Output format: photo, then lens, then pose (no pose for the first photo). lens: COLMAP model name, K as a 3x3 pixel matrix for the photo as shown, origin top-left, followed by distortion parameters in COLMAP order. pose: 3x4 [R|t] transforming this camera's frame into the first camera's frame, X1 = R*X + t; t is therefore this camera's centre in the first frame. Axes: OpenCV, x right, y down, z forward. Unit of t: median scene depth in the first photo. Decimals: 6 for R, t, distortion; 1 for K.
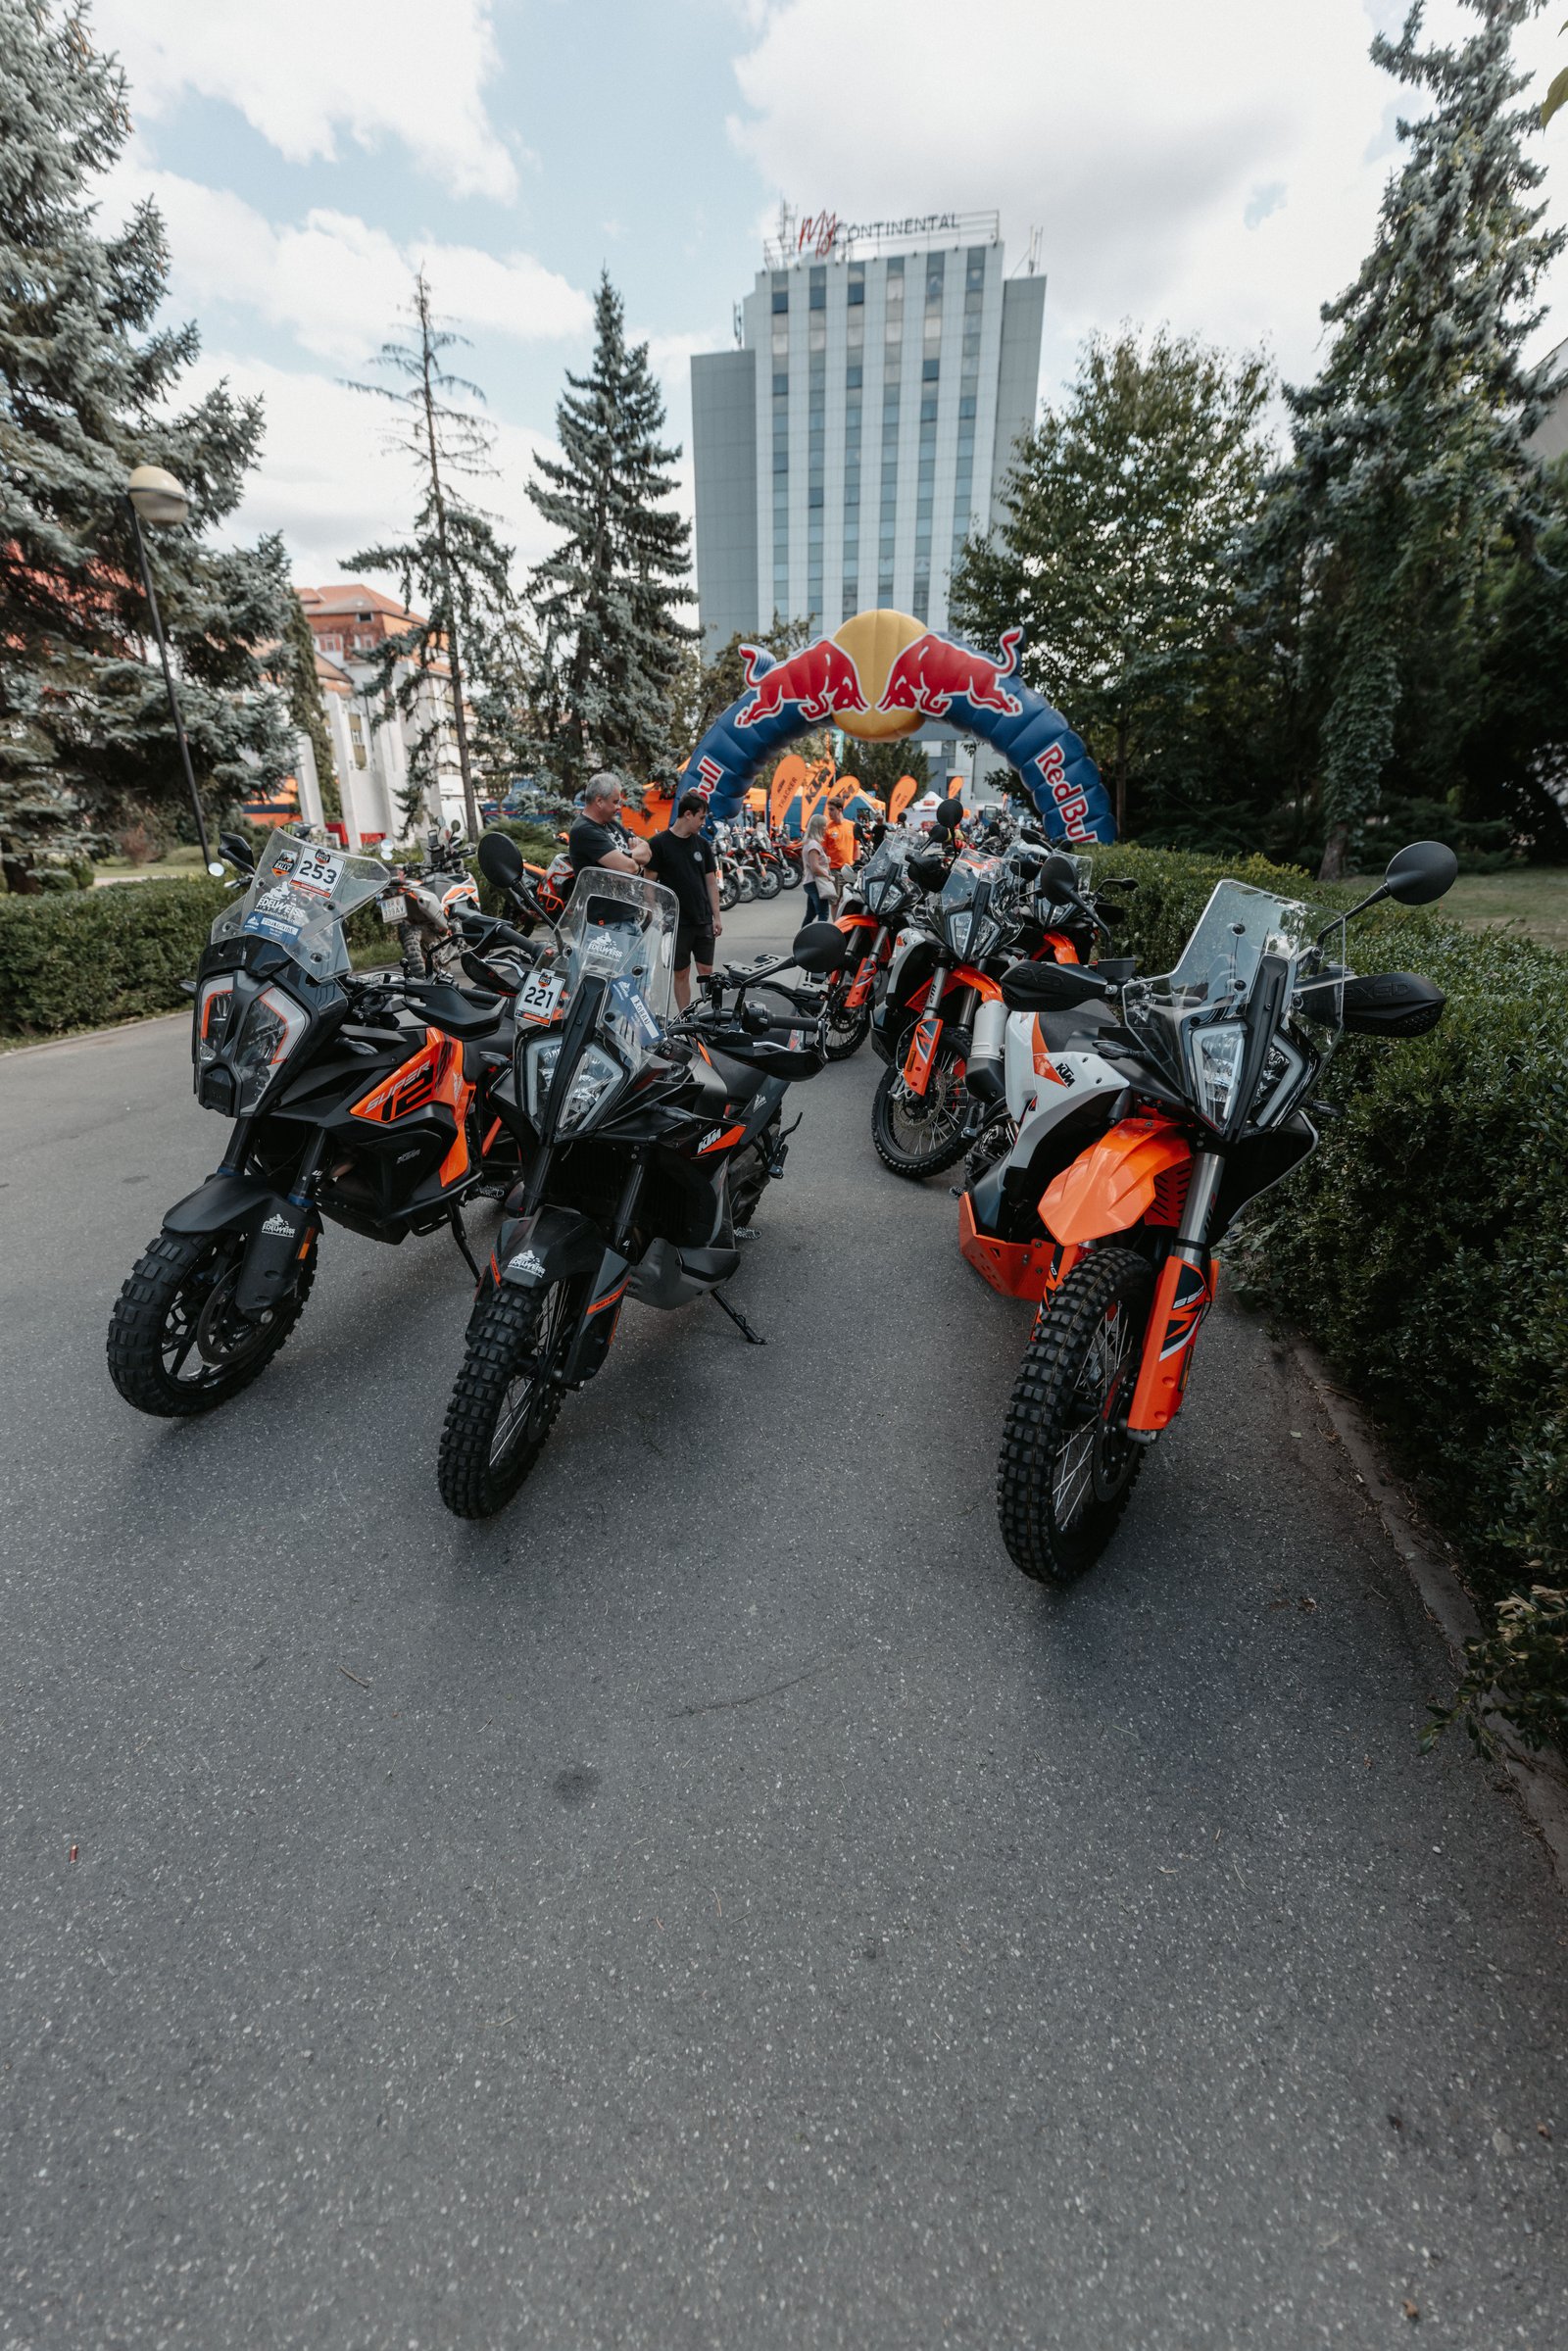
lens RADIAL K [[963.0, 0, 782.0], [0, 963.0, 1177.4], [0, 0, 1]] dist [-0.003295, 0.002508]
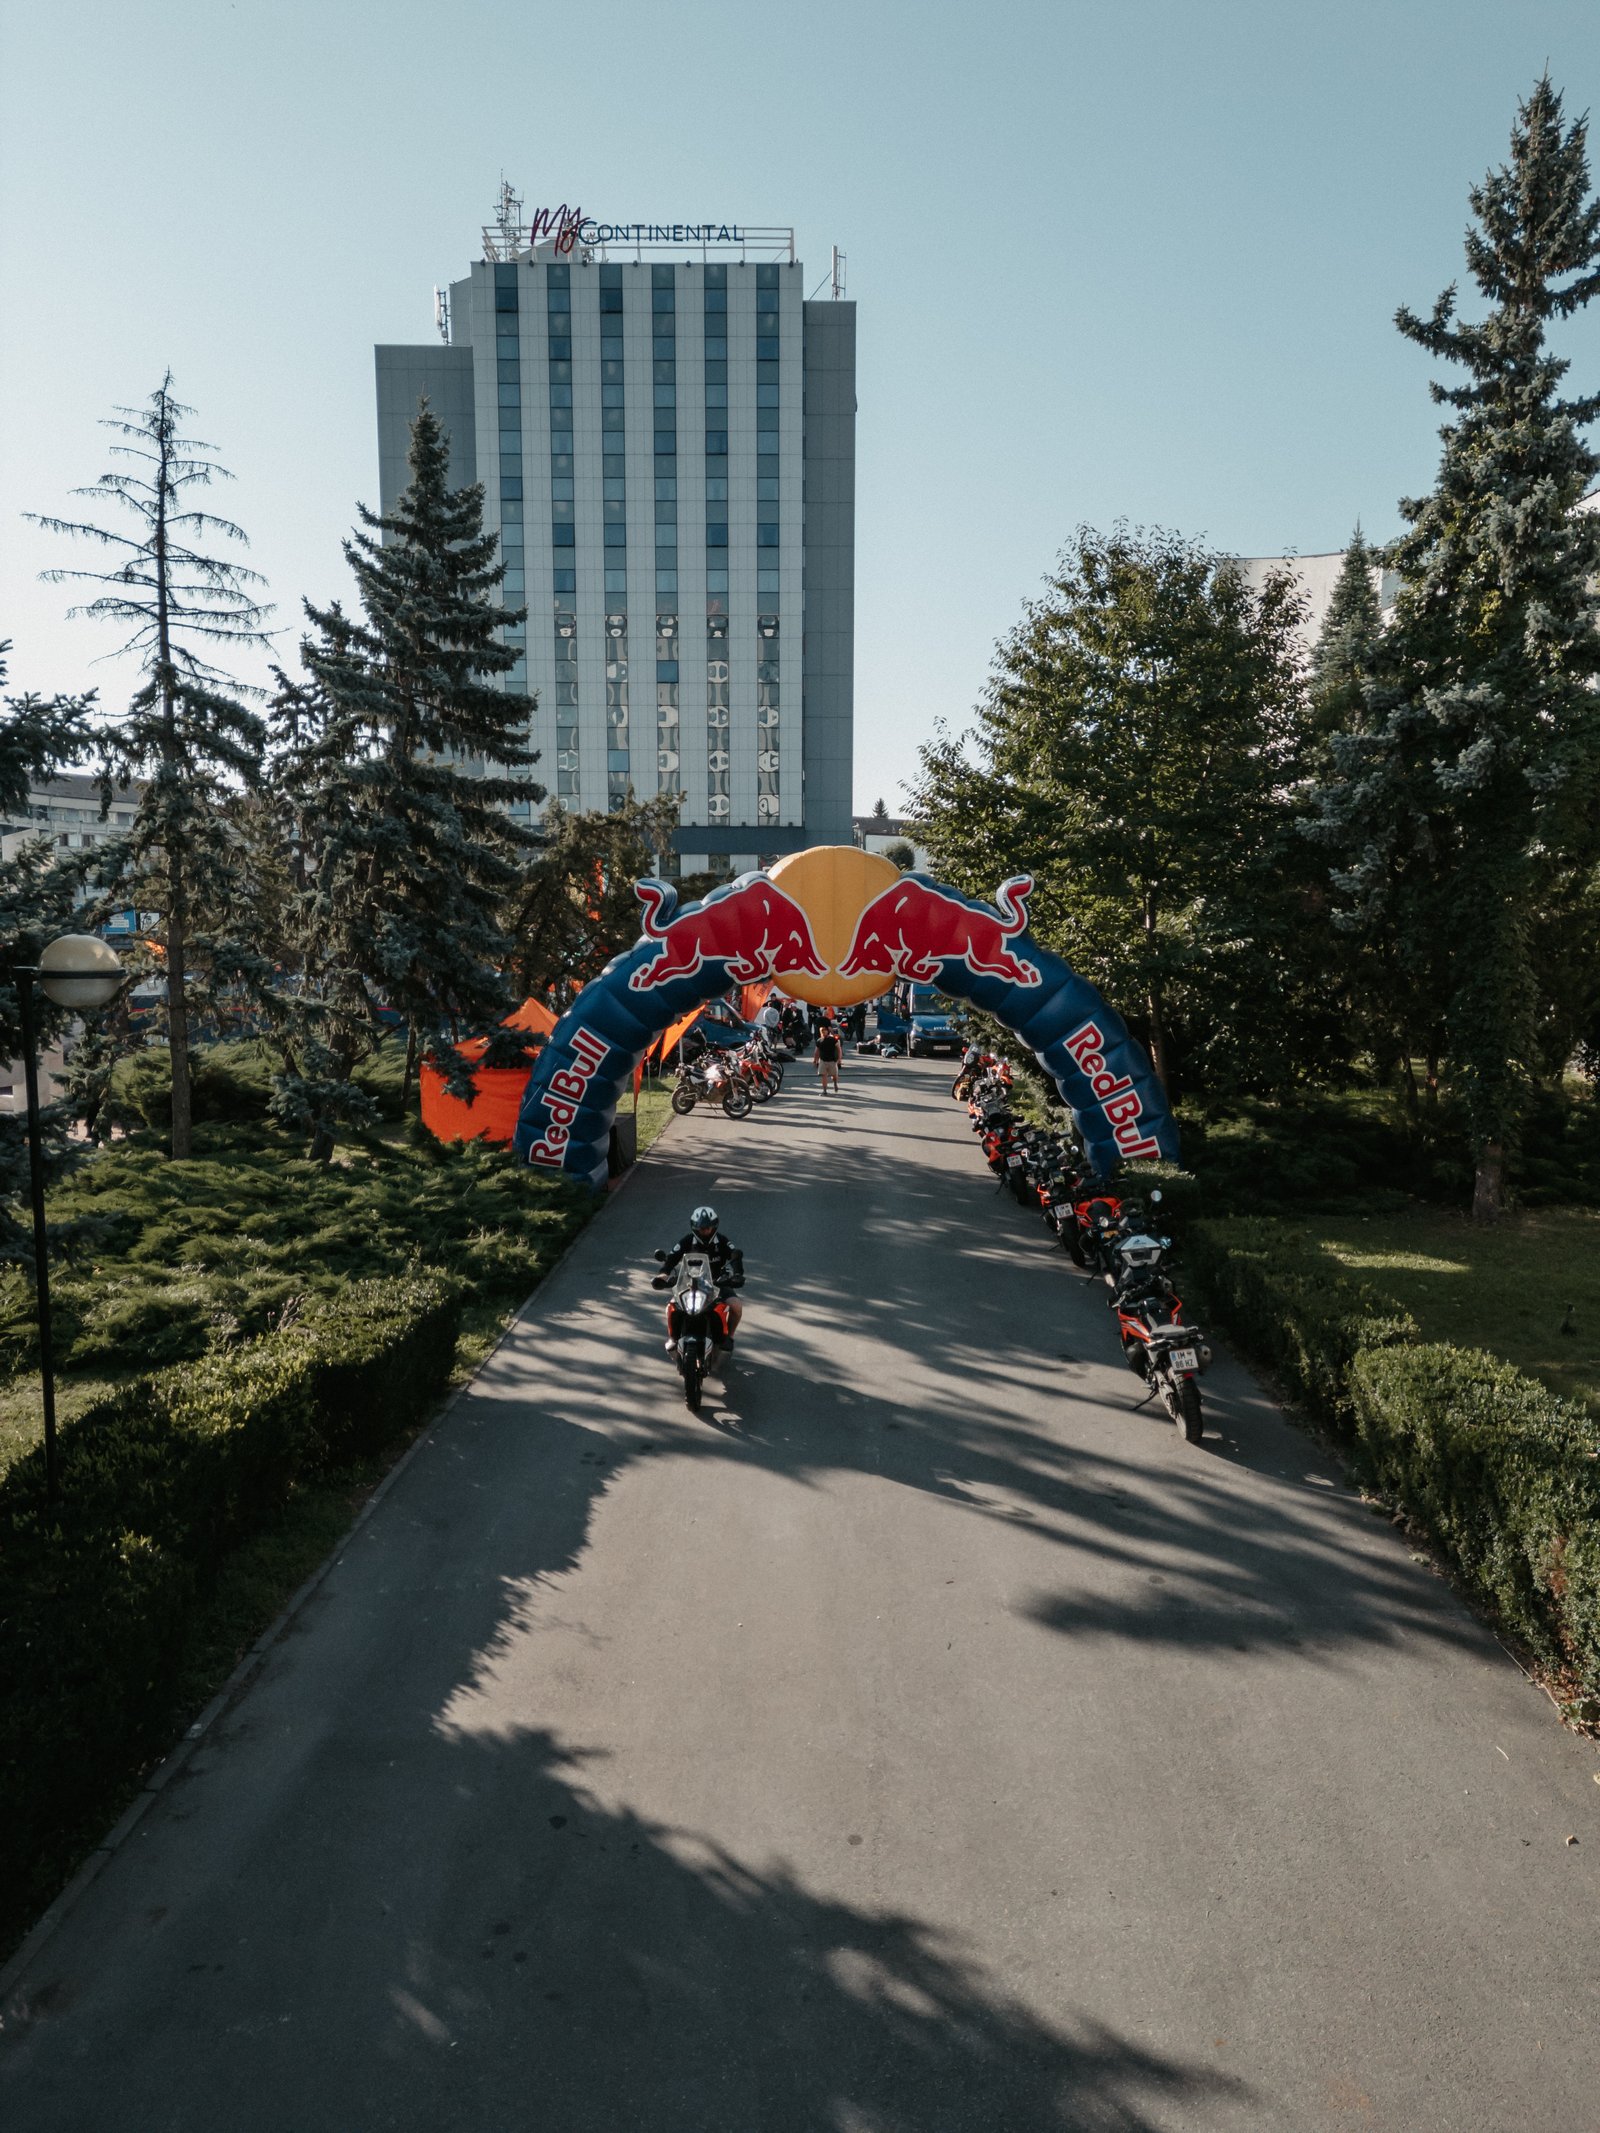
lens RADIAL K [[1520.8, 0, 797.8], [0, 1520.8, 1072.0], [0, 0, 1]] dist [0.025494, -0.016391]
pose [[0.975492, -0.023060, 0.218824, -0.170851], [0.075063, 0.969712, -0.232433, -0.154460], [-0.206837, 0.243162, 0.947677, -0.030623]]
